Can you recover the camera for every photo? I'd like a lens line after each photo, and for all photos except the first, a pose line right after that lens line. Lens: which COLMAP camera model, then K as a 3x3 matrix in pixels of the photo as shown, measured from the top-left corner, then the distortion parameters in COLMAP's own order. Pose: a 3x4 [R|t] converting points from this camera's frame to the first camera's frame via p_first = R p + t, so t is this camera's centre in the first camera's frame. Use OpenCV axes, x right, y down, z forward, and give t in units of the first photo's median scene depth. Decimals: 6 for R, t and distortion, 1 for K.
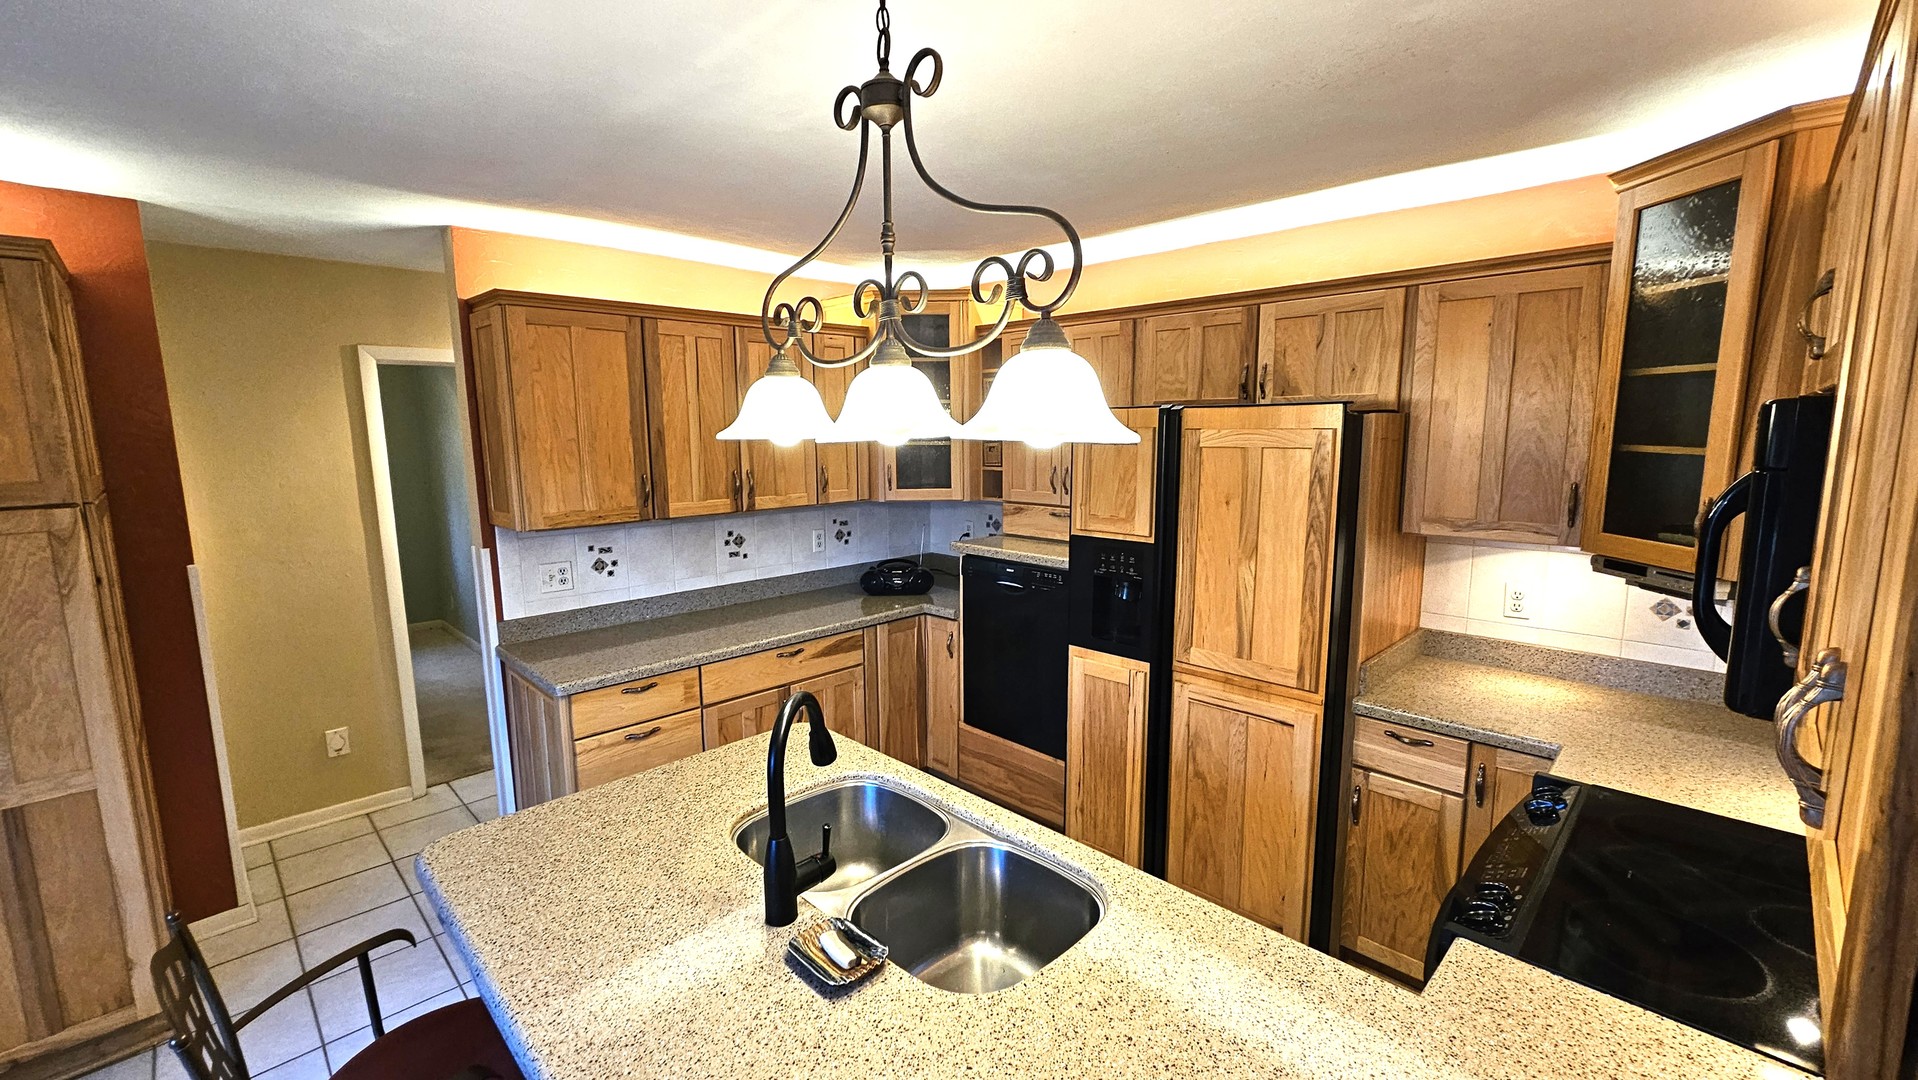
lens RADIAL K [[787.8, 0, 954.5], [0, 787.8, 541.2], [0, 0, 1]] dist [0.000816, 0.000163]
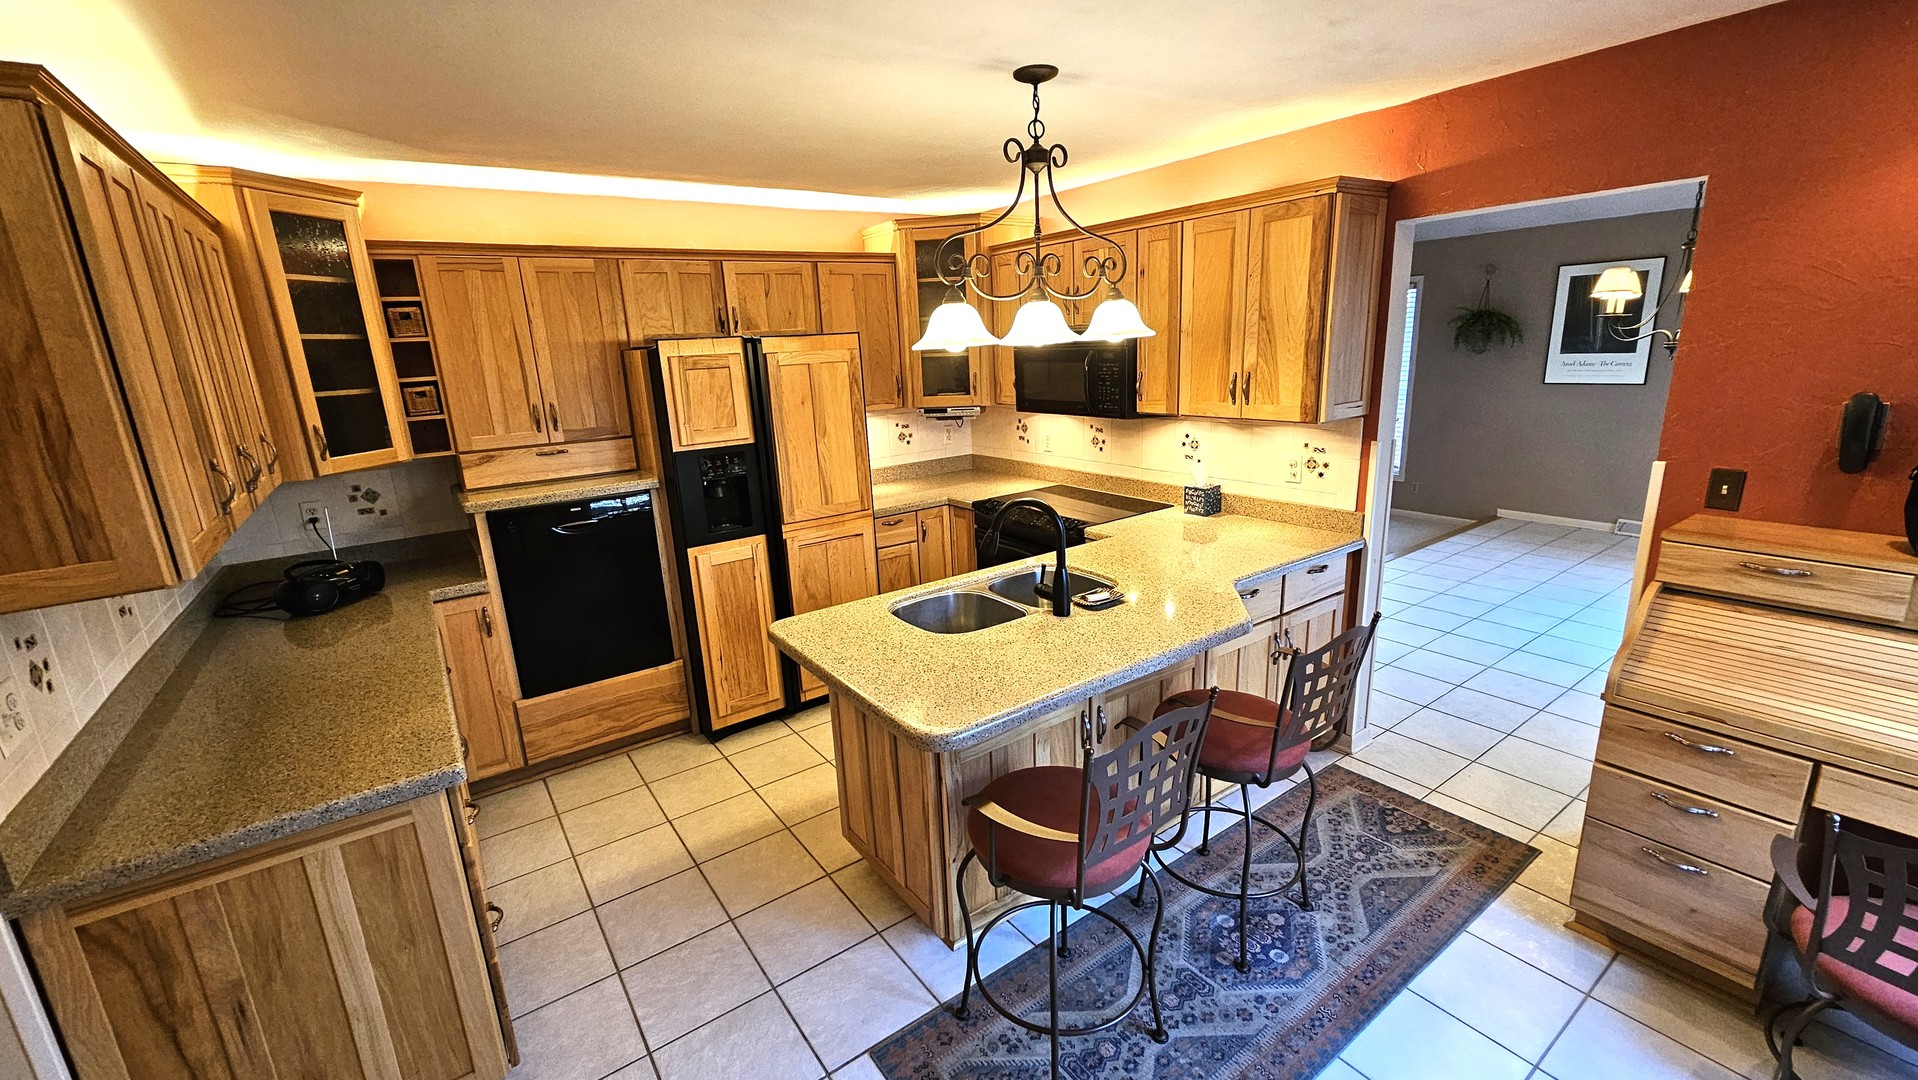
lens RADIAL K [[787.8, 0, 954.5], [0, 787.8, 540.9], [0, 0, 1]] dist [0.000816, 0.000163]
pose [[0.167966, -0.240059, 0.956117, -0.966948], [0.187118, 0.960027, 0.208169, -0.050154], [-0.967871, 0.143941, 0.206171, 0.422050]]
